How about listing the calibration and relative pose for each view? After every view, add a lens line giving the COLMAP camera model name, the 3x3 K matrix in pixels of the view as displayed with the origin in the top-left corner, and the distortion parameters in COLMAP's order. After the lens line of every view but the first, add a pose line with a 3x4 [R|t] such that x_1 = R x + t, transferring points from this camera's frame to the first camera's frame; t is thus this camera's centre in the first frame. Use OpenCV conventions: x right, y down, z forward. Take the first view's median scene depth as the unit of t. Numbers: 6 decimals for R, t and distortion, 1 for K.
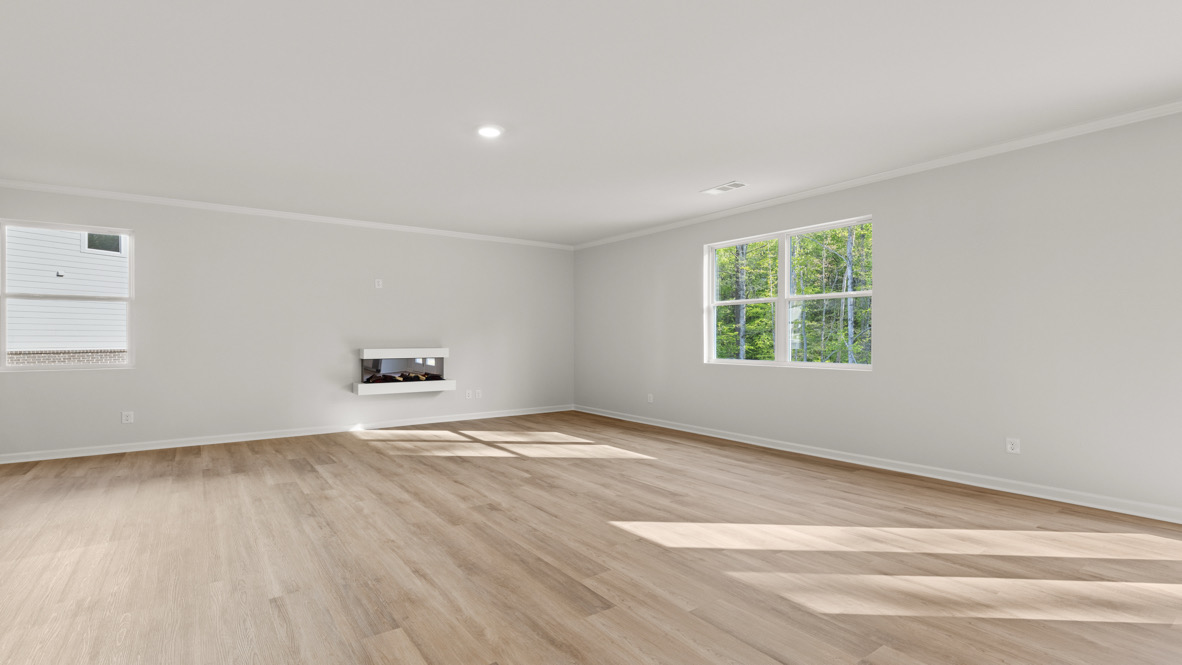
lens RADIAL K [[550.4, 0, 591.0], [0, 550.4, 332.5], [0, 0, 1]] dist [-0.001988, -0.000122]
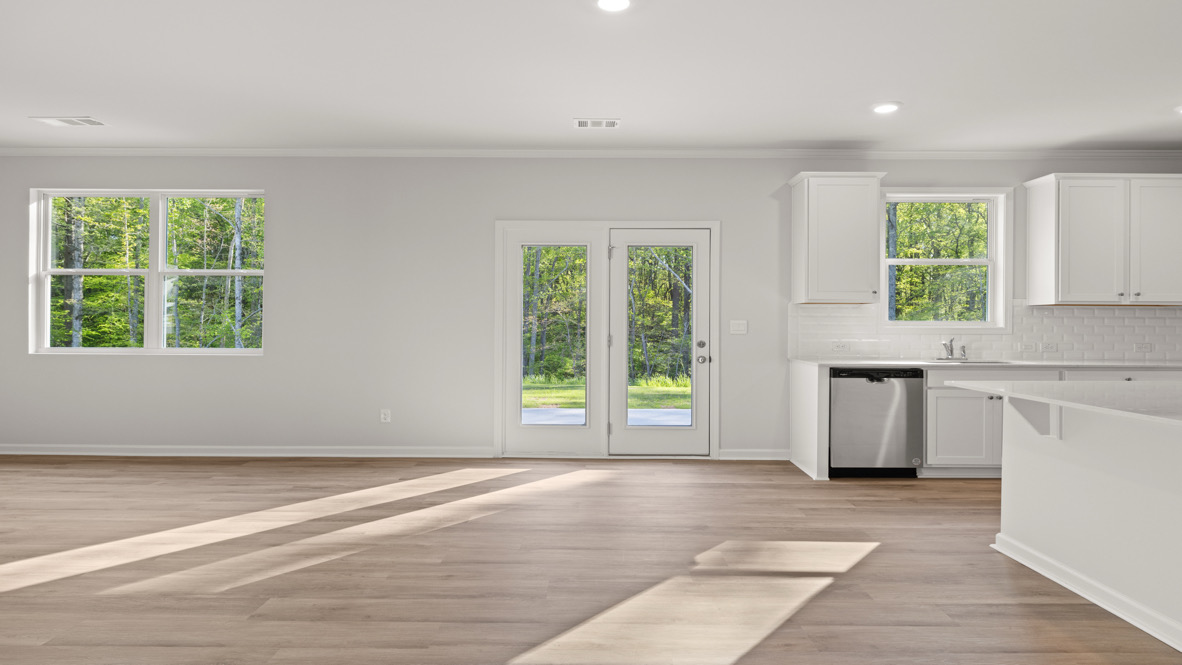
lens RADIAL K [[656.2, 0, 592.9], [0, 656.2, 322.5], [0, 0, 1]] dist [-0.002505, 0.000288]
pose [[0.592109, 0.004364, 0.805846, -0.073167], [-0.014823, 0.999875, 0.005477, -0.001562], [-0.805722, -0.015188, 0.592099, -0.145216]]
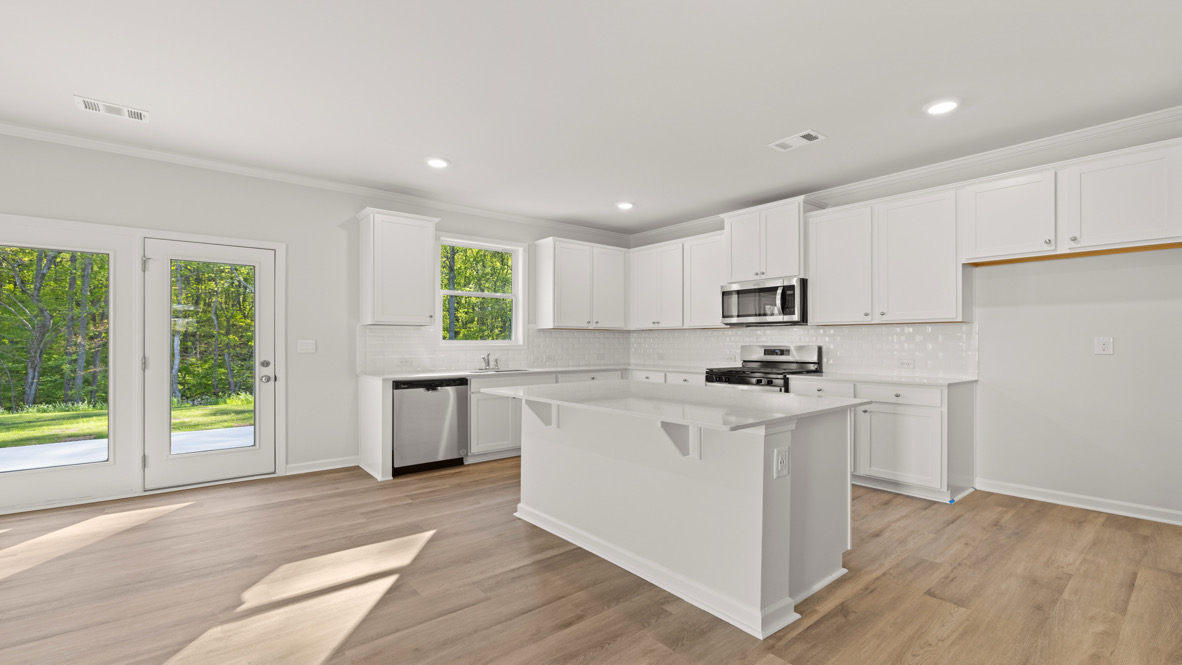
lens RADIAL K [[512.2, 0, 589.6], [0, 512.2, 340.8], [0, 0, 1]] dist [-0.001631, -0.000134]
pose [[-0.055090, 0.004317, 0.998472, 0.049885], [-0.010768, 0.999930, -0.004917, -0.002117], [-0.998423, -0.011022, -0.055040, -0.138145]]
